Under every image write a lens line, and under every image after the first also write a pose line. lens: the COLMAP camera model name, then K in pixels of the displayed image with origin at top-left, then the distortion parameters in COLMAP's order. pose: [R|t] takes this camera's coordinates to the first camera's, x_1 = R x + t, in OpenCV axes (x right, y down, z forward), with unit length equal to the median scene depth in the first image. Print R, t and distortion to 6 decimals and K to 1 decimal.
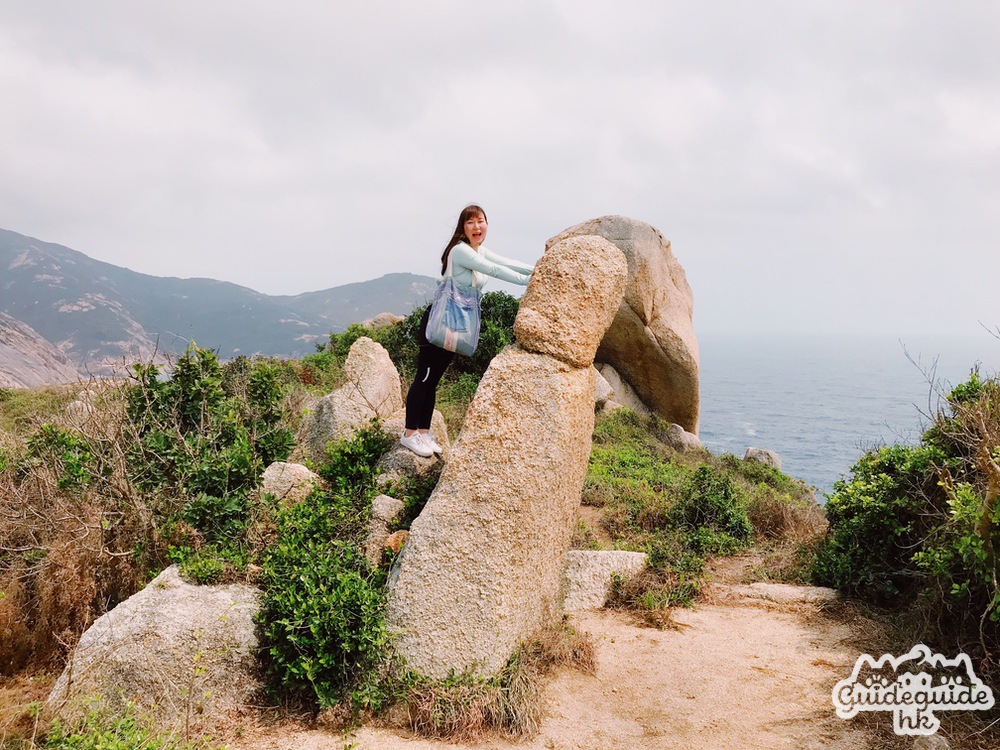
lens RADIAL K [[817.3, 0, 497.8], [0, 817.3, 370.7], [0, 0, 1]] dist [0.010050, 0.003305]
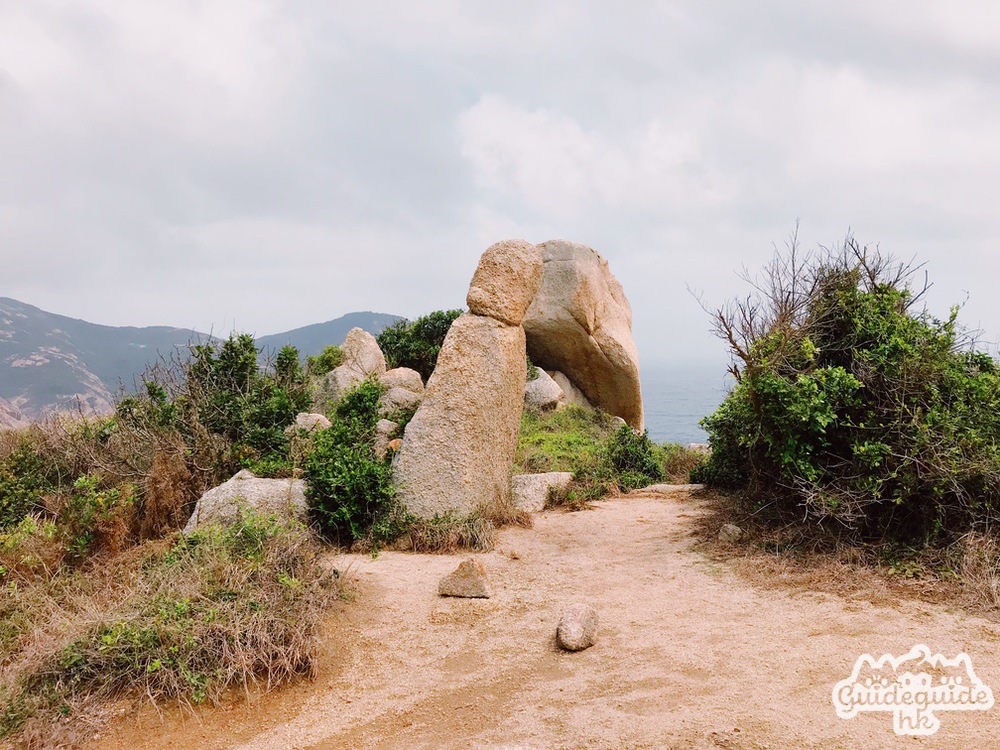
lens RADIAL K [[817.3, 0, 501.0], [0, 817.3, 379.1], [0, 0, 1]] dist [0.010050, 0.003305]
pose [[0.997742, -0.046725, 0.048252, 0.002815], [0.048265, 0.998346, -0.031251, 0.121700], [-0.046712, 0.033509, 0.998346, -0.426563]]
